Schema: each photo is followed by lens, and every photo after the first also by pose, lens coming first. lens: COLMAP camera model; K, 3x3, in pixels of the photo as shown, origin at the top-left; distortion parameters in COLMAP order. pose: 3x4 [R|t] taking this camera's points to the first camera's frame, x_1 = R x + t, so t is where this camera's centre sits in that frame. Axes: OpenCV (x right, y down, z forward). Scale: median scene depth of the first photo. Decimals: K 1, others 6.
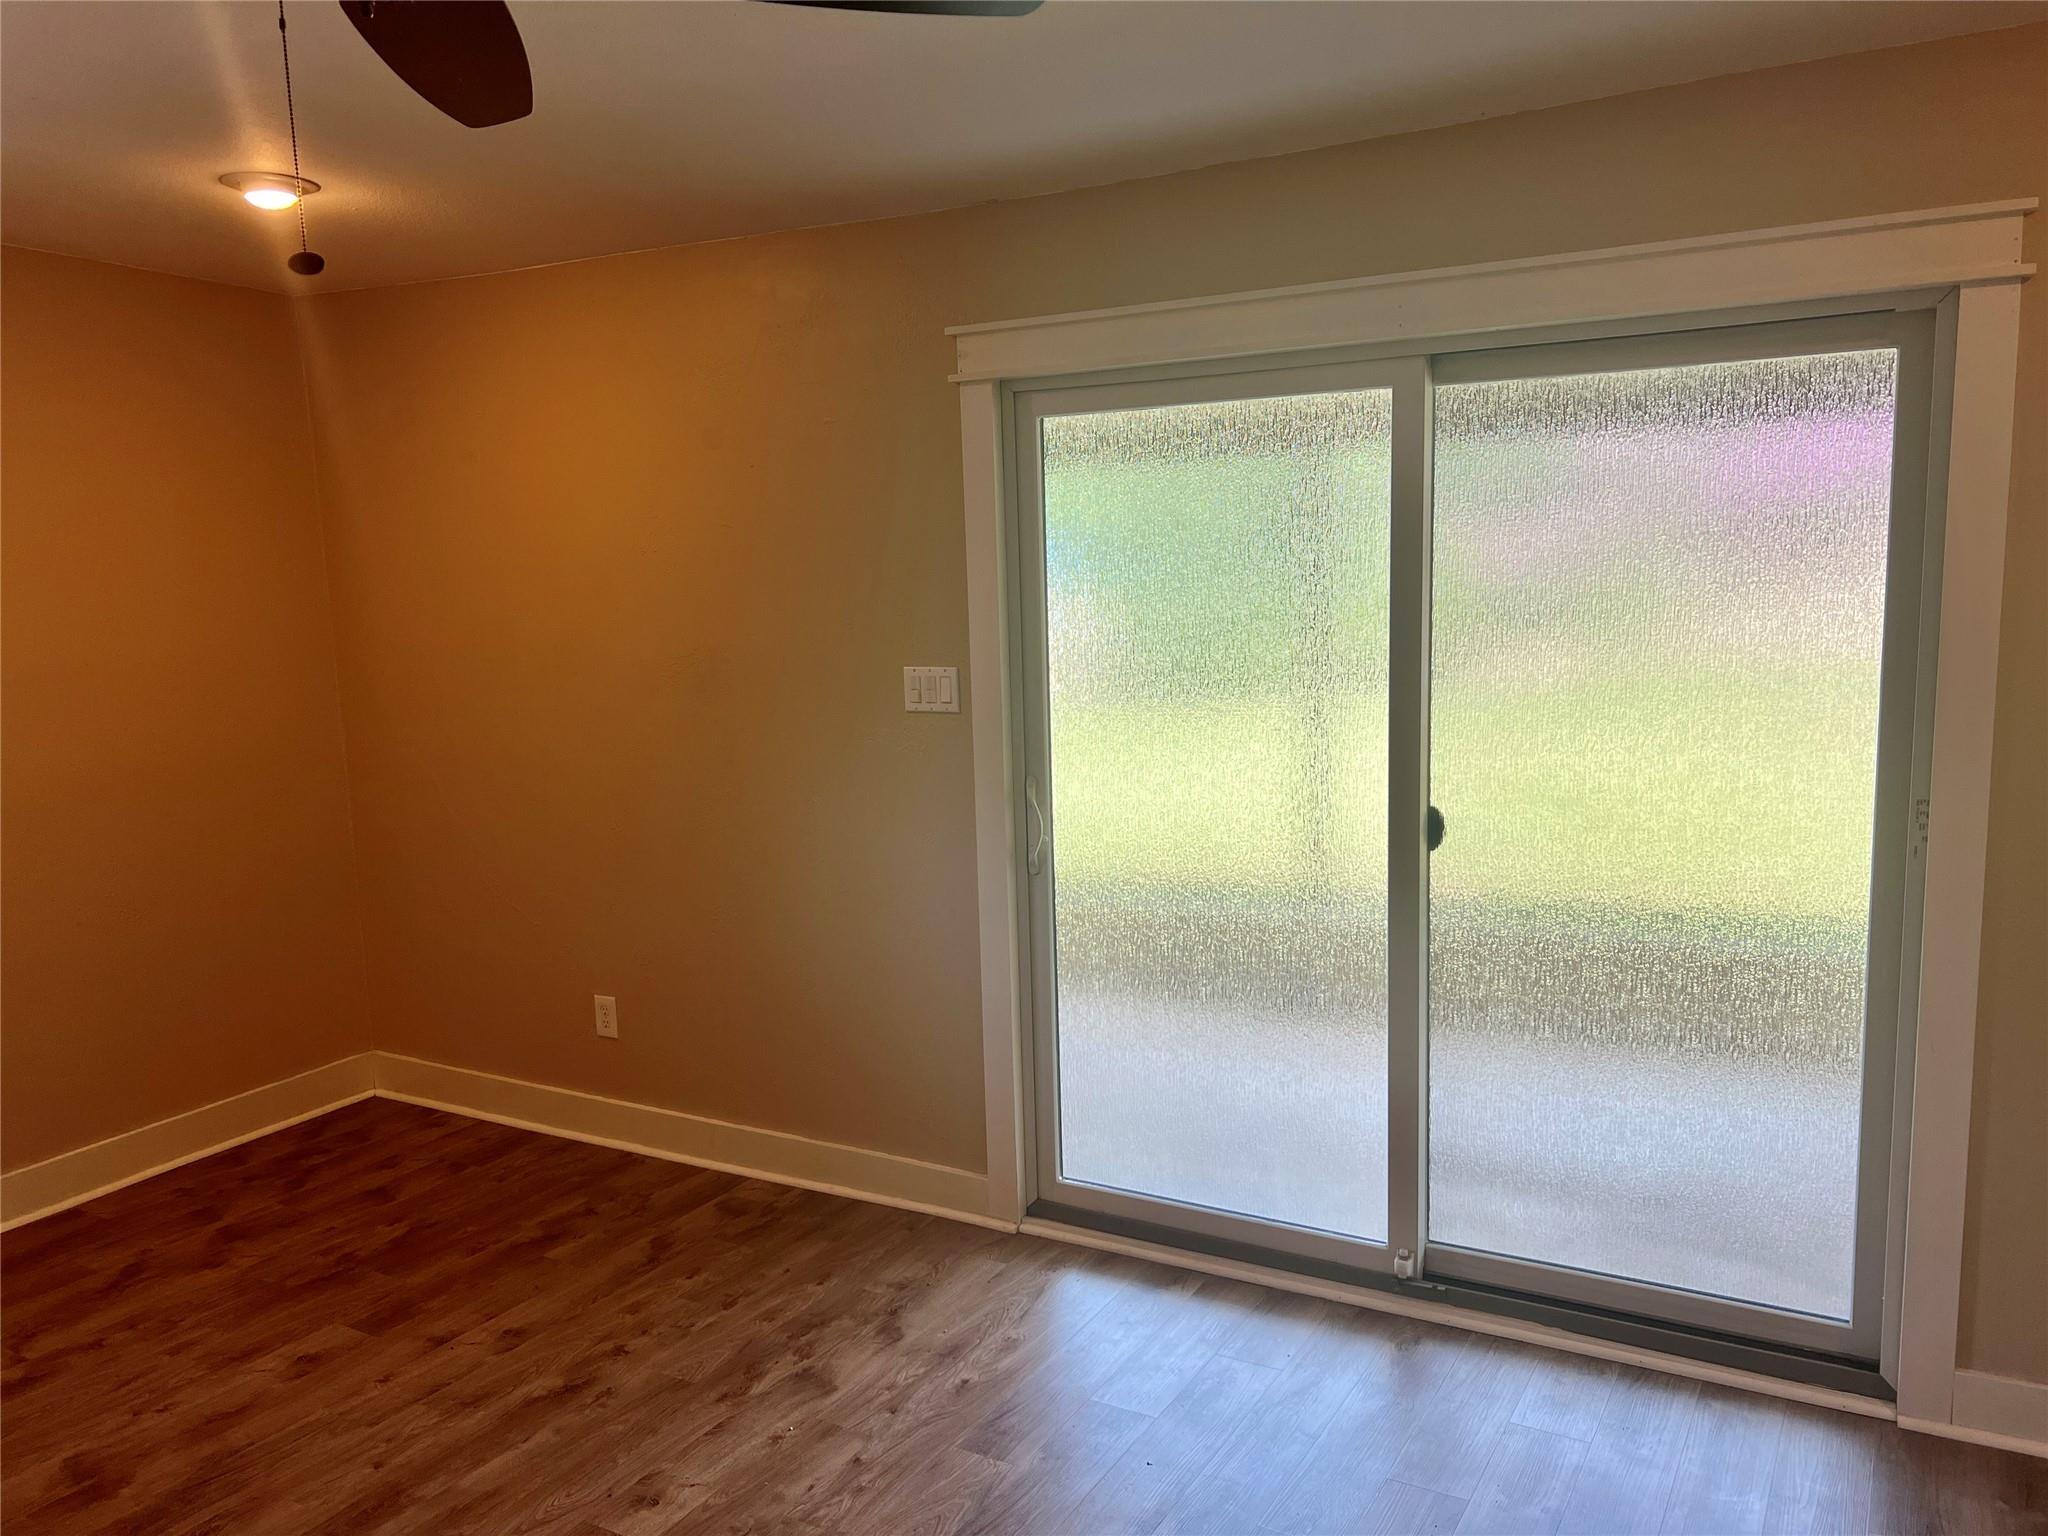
lens RADIAL K [[1579.6, 0, 1024.0], [0, 1579.6, 768.0], [0, 0, 1]] dist [0.003197, -0.000758]
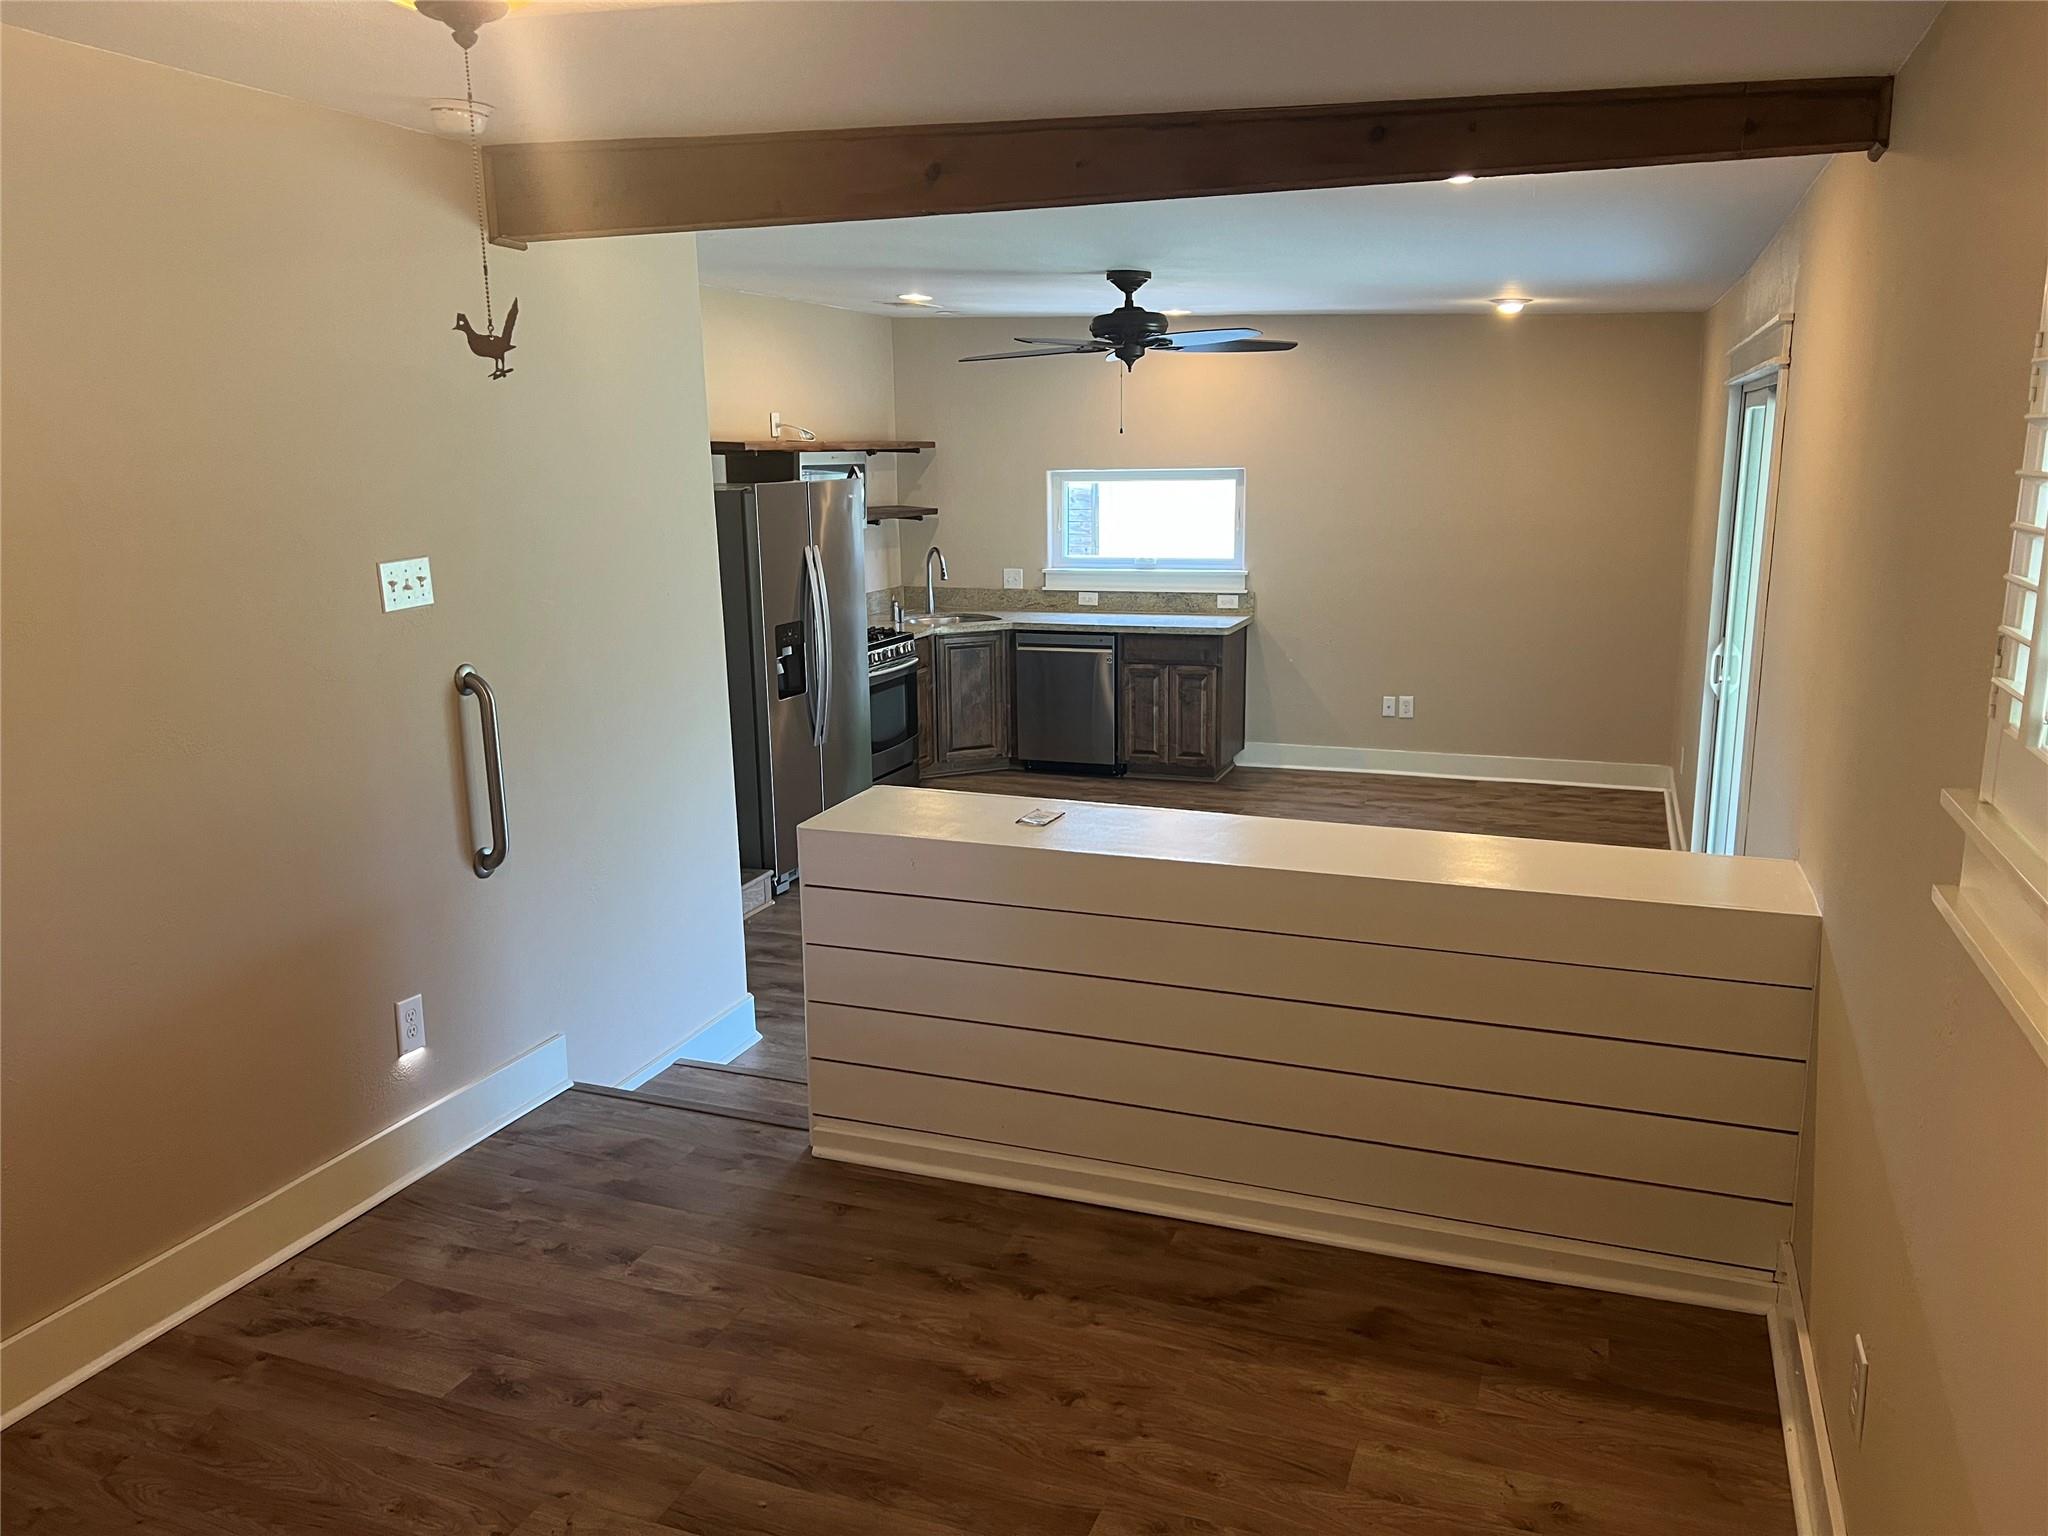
lens RADIAL K [[1506.2, 0, 1024.0], [0, 1506.2, 768.0], [0, 0, 1]] dist [0.184197, -0.000467]
pose [[0.168951, 0.240708, -0.955780, 1.530135], [-0.132304, 0.966482, 0.220017, -0.133468], [0.976704, 0.089281, 0.195135, 0.004228]]
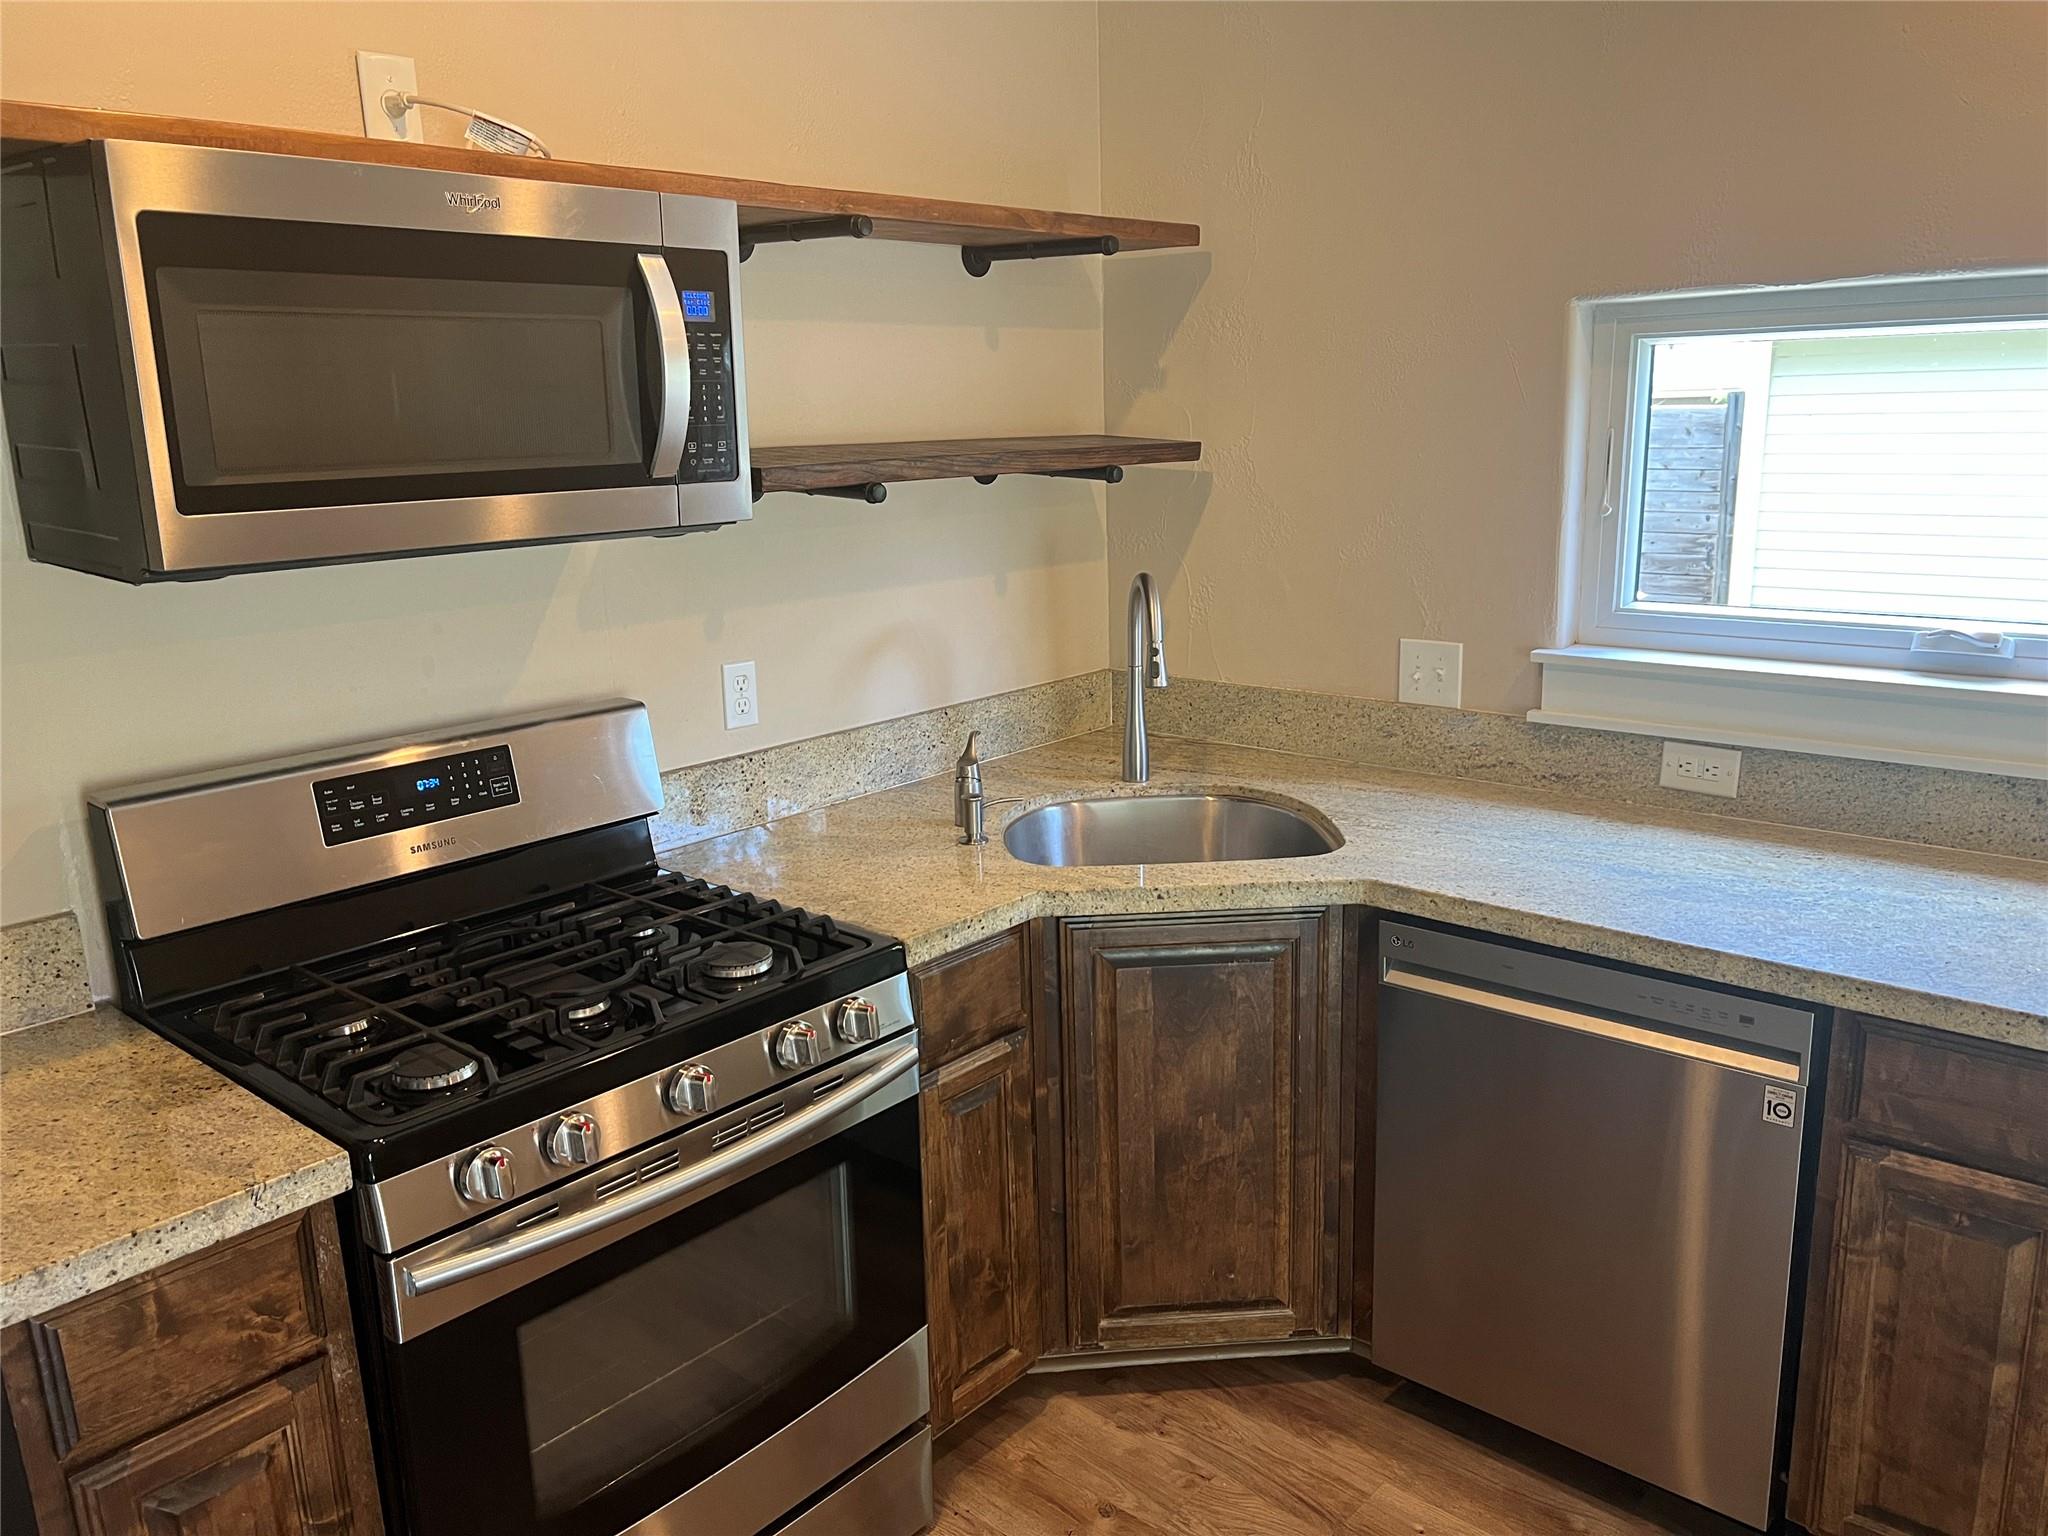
lens RADIAL K [[1526.6, 0, 1024.0], [0, 1526.6, 768.0], [0, 0, 1]] dist [0.003580, -0.000596]
pose [[-0.203953, 0.270512, -0.940865, -0.320960], [-0.100377, 0.950222, 0.294962, -0.033351], [0.973821, 0.154600, -0.166648, 0.415710]]
